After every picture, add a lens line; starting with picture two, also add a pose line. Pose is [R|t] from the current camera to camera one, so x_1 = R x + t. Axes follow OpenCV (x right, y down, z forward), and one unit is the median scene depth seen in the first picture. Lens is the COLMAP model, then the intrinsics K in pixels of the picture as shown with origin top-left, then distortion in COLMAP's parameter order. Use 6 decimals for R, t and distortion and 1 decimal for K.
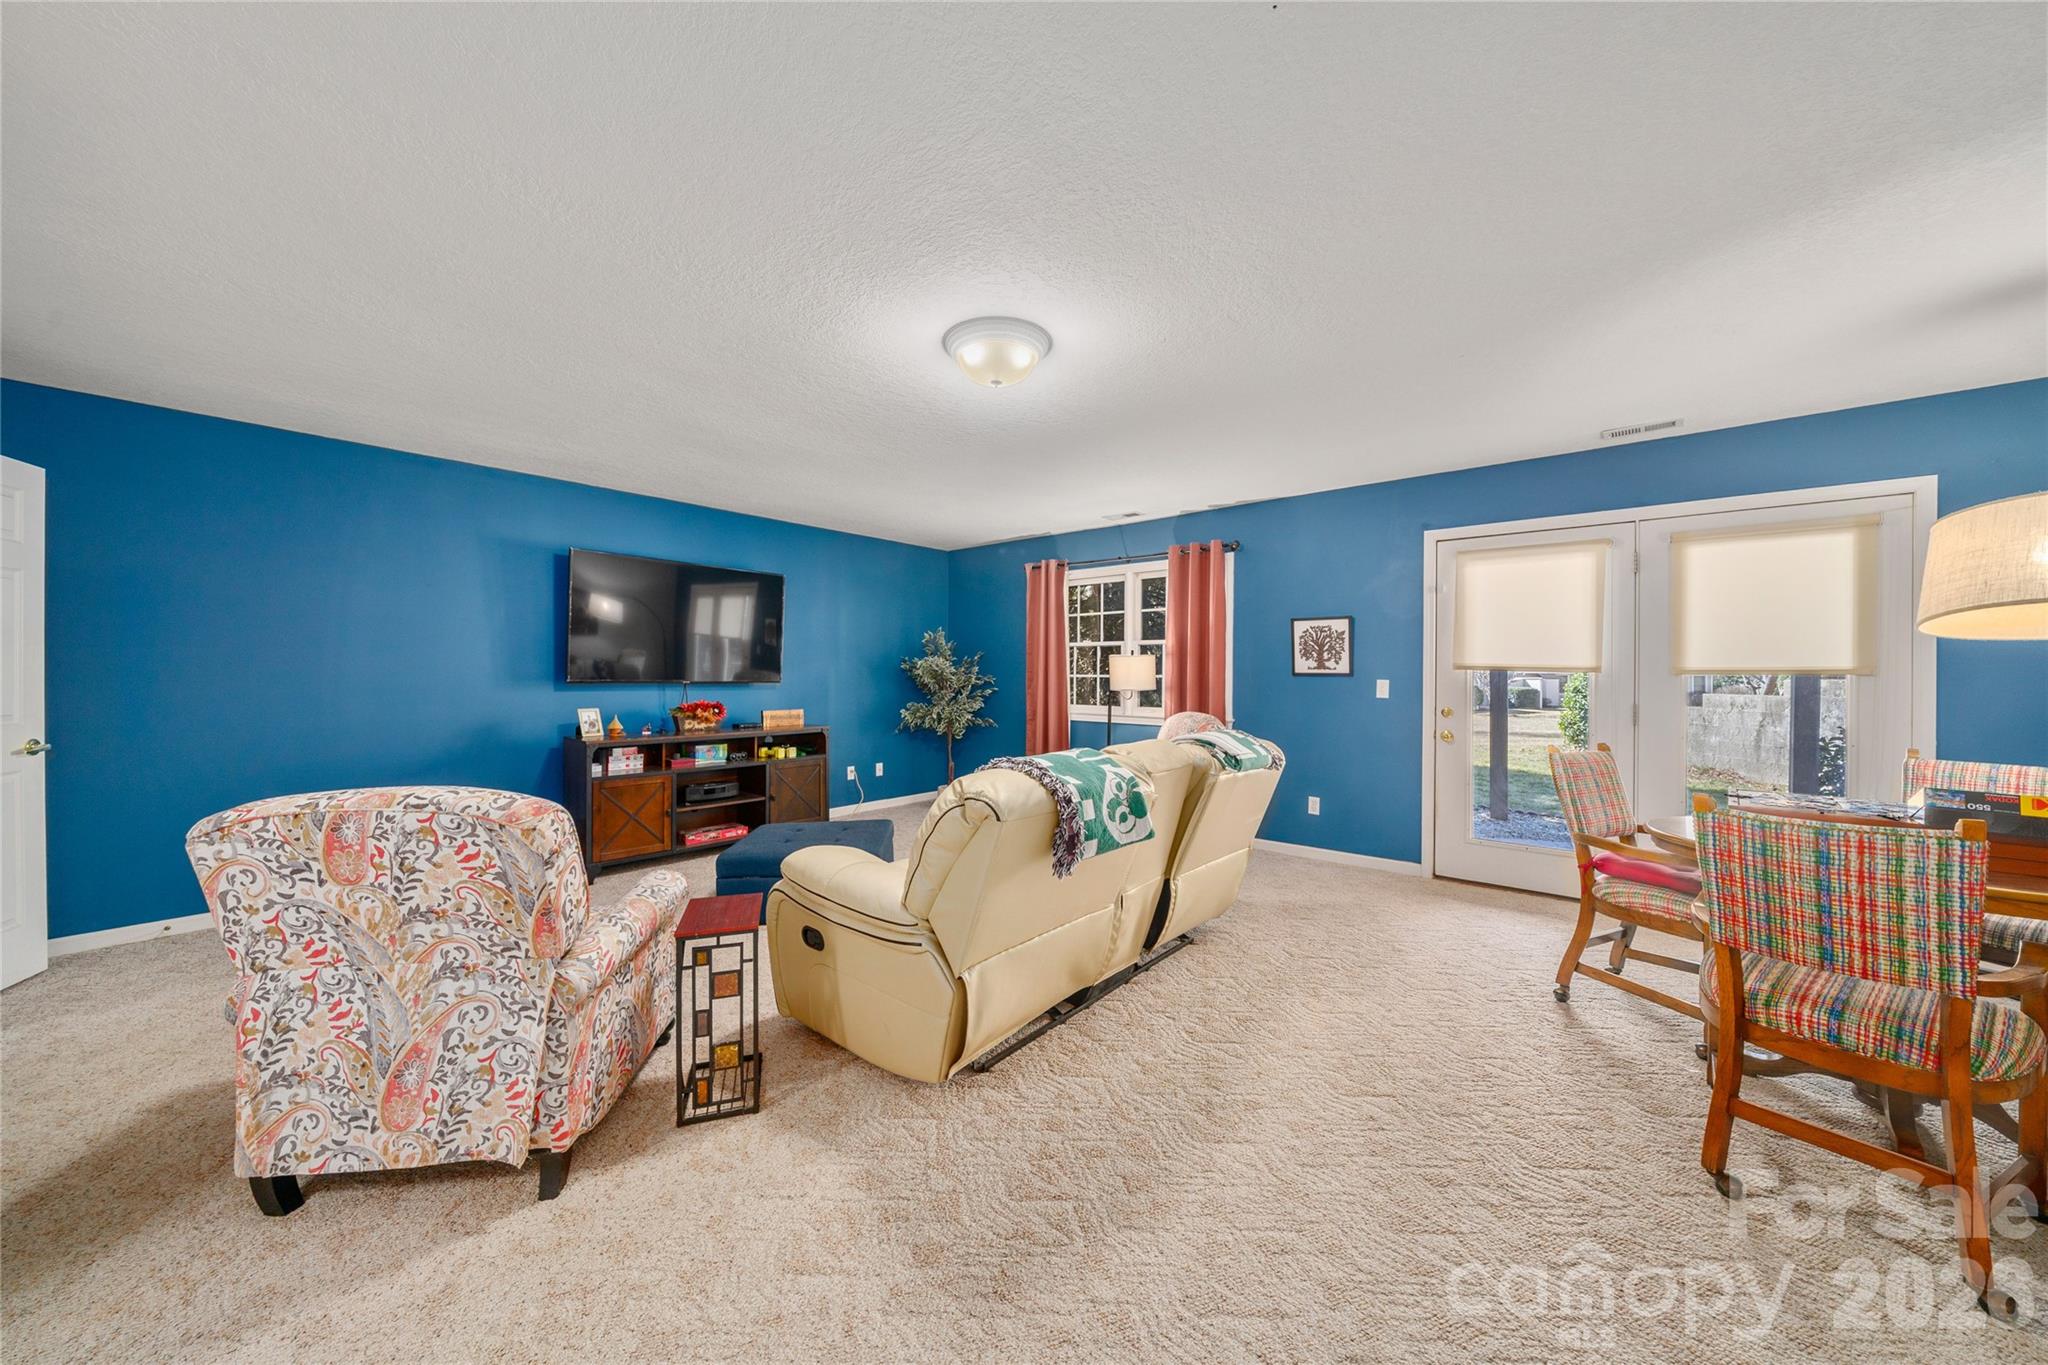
lens RADIAL K [[703.1, 0, 1026.6], [0, 703.1, 675.6], [0, 0, 1]] dist [0.000417, 0.000085]
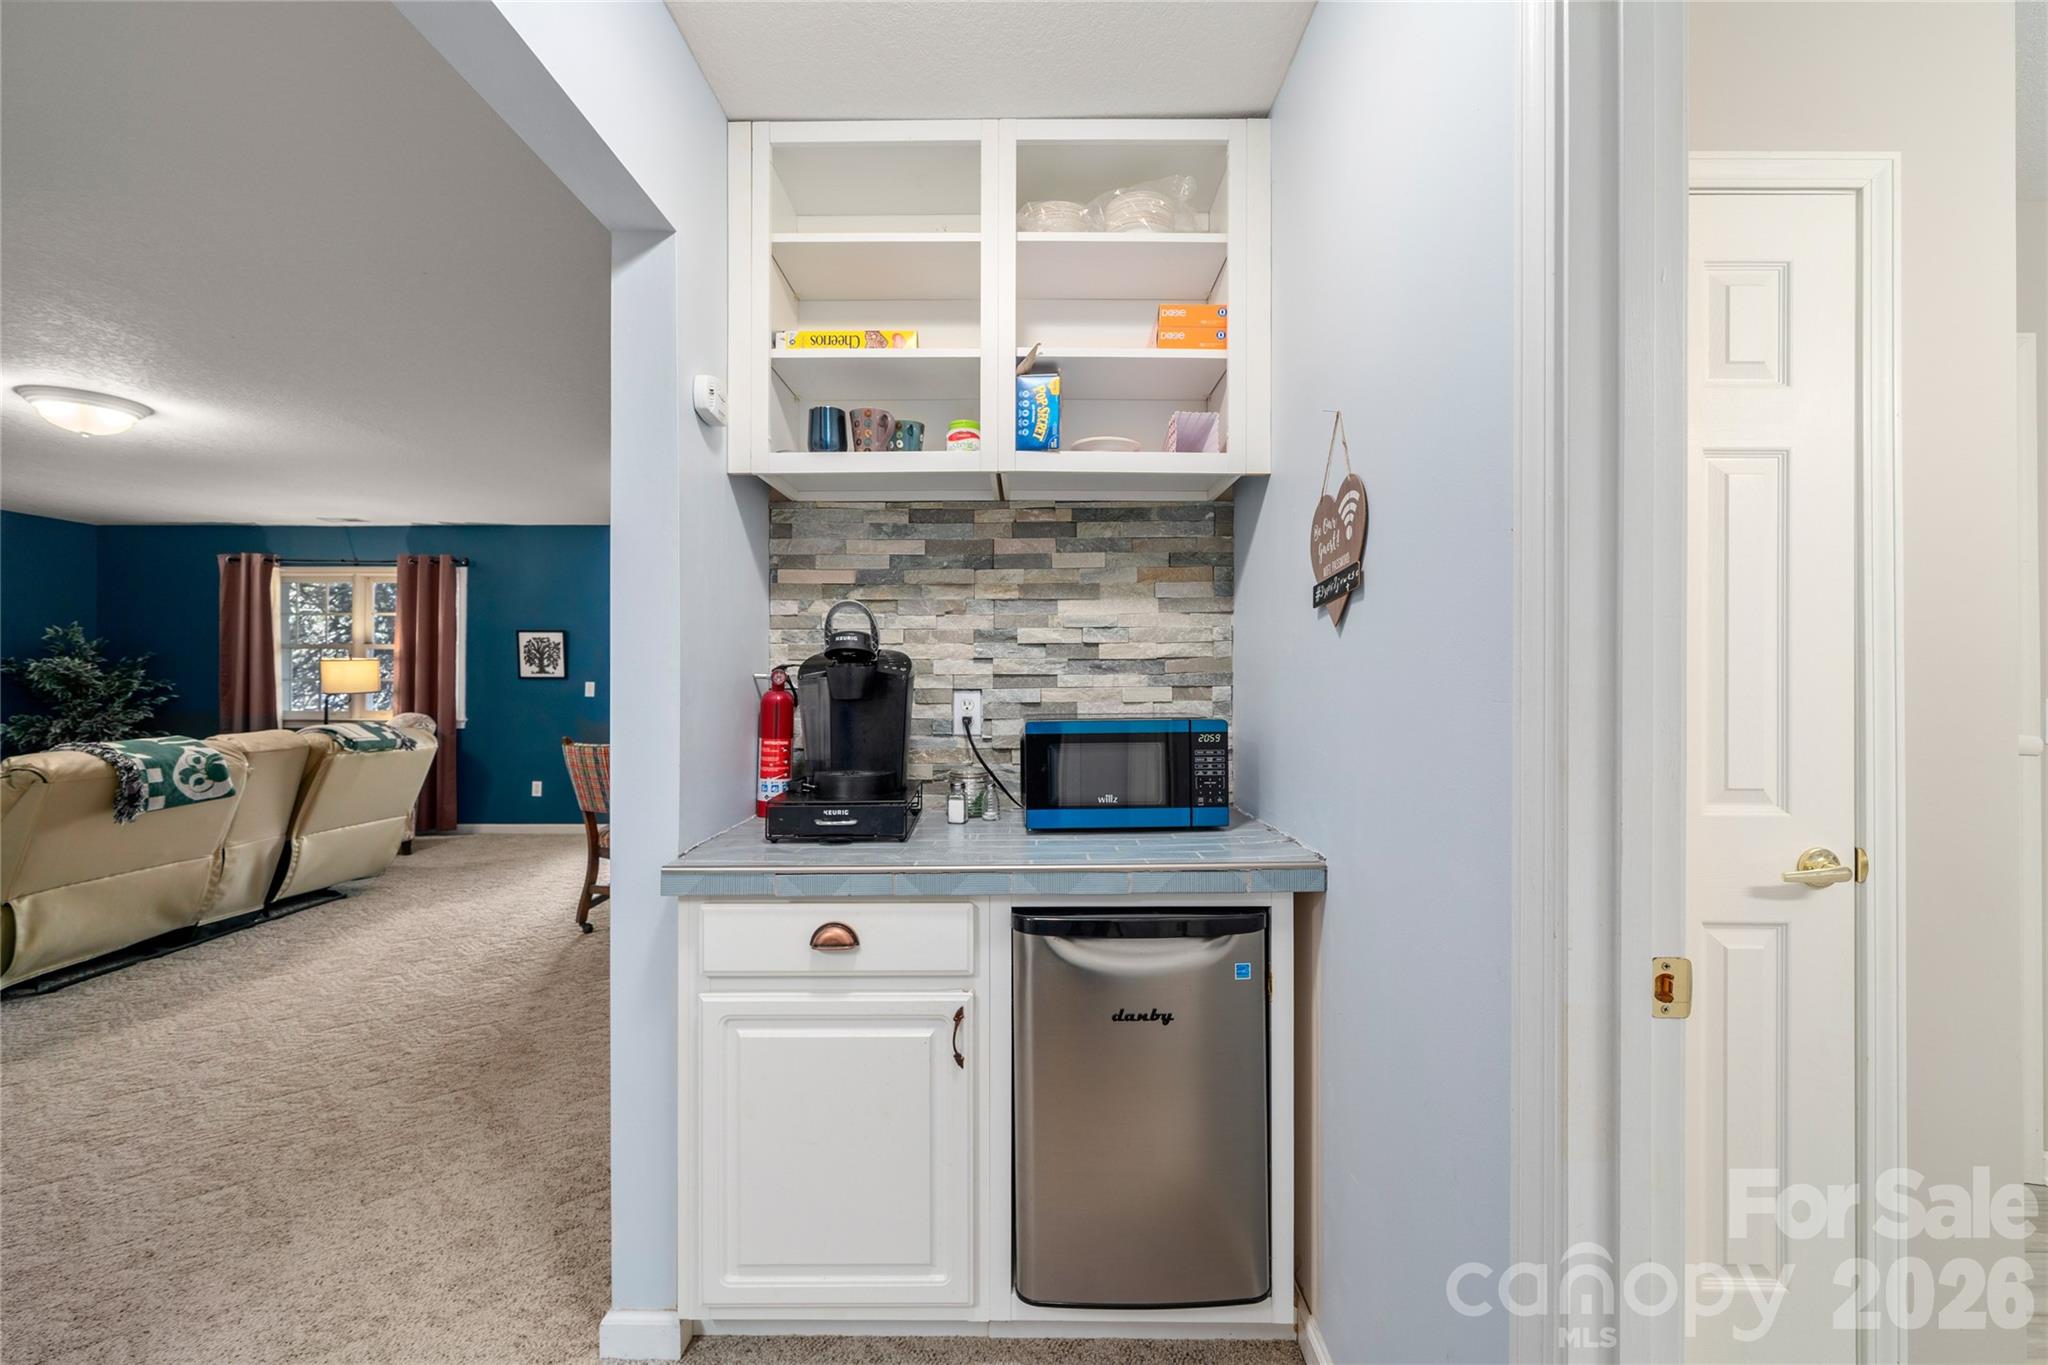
lens RADIAL K [[816.0, 0, 1020.6], [0, 816.0, 674.8], [0, 0, 1]] dist [-0.000506, 0.000011]
pose [[0.771381, -0.000896, 0.636373, 0.285080], [0.003922, 0.999987, -0.003347, 0.001316], [-0.636361, 0.005078, 0.771375, -1.004805]]
